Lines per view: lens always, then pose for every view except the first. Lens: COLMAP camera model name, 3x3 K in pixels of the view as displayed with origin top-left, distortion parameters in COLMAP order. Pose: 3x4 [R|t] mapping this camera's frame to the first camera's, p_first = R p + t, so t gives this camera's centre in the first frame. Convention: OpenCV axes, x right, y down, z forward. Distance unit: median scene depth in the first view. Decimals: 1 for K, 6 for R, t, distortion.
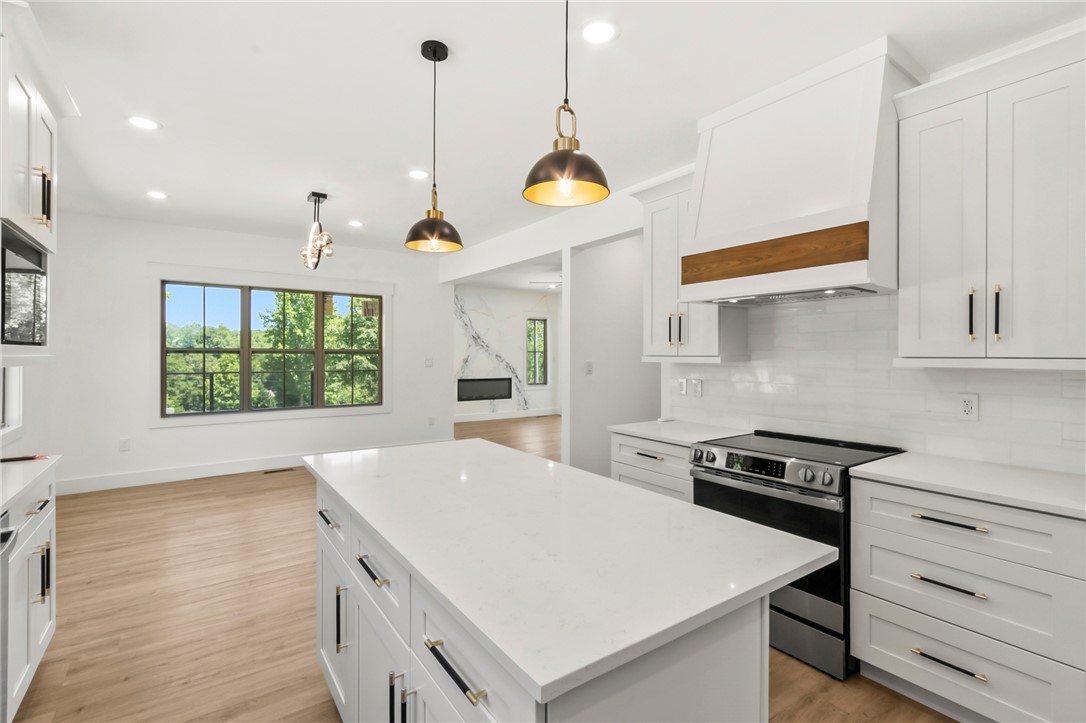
lens RADIAL K [[493.0, 0, 541.5], [0, 493.0, 359.3], [0, 0, 1]] dist [0.000983, 0.000145]
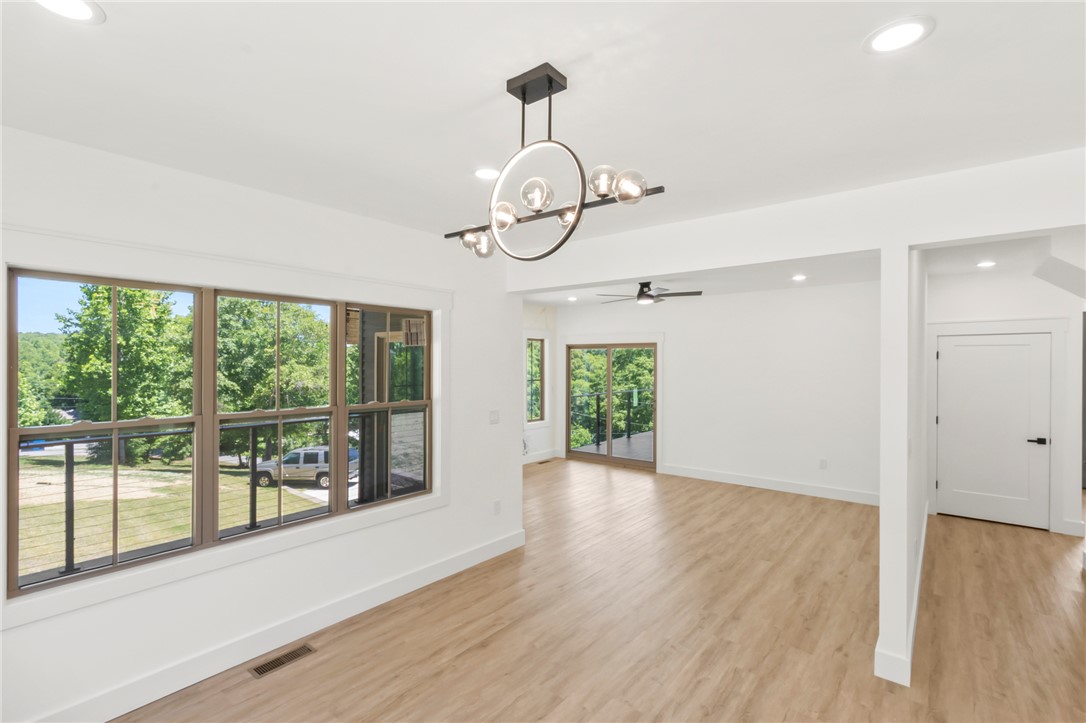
lens RADIAL K [[498.1, 0, 539.7], [0, 498.1, 366.4], [0, 0, 1]] dist [0.001772, 0.000472]
pose [[0.964396, -0.002936, 0.264445, -0.223436], [0.003510, 0.999992, -0.001696, -0.037276], [-0.264438, 0.002564, 0.964399, 0.239032]]
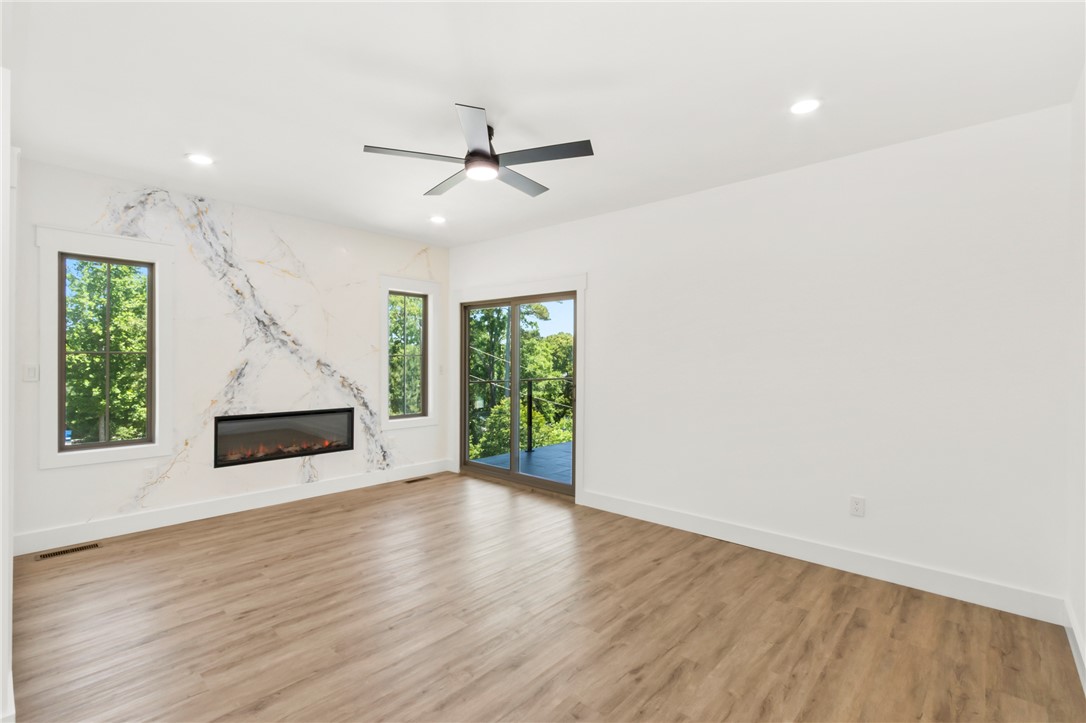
lens RADIAL K [[493.0, 0, 541.5], [0, 493.0, 359.3], [0, 0, 1]] dist [0.000983, 0.000145]
pose [[0.976680, 0.002714, 0.214683, 0.016856], [-0.000291, 0.999936, -0.011316, -0.005126], [-0.214700, 0.010990, 0.976618, 0.480270]]
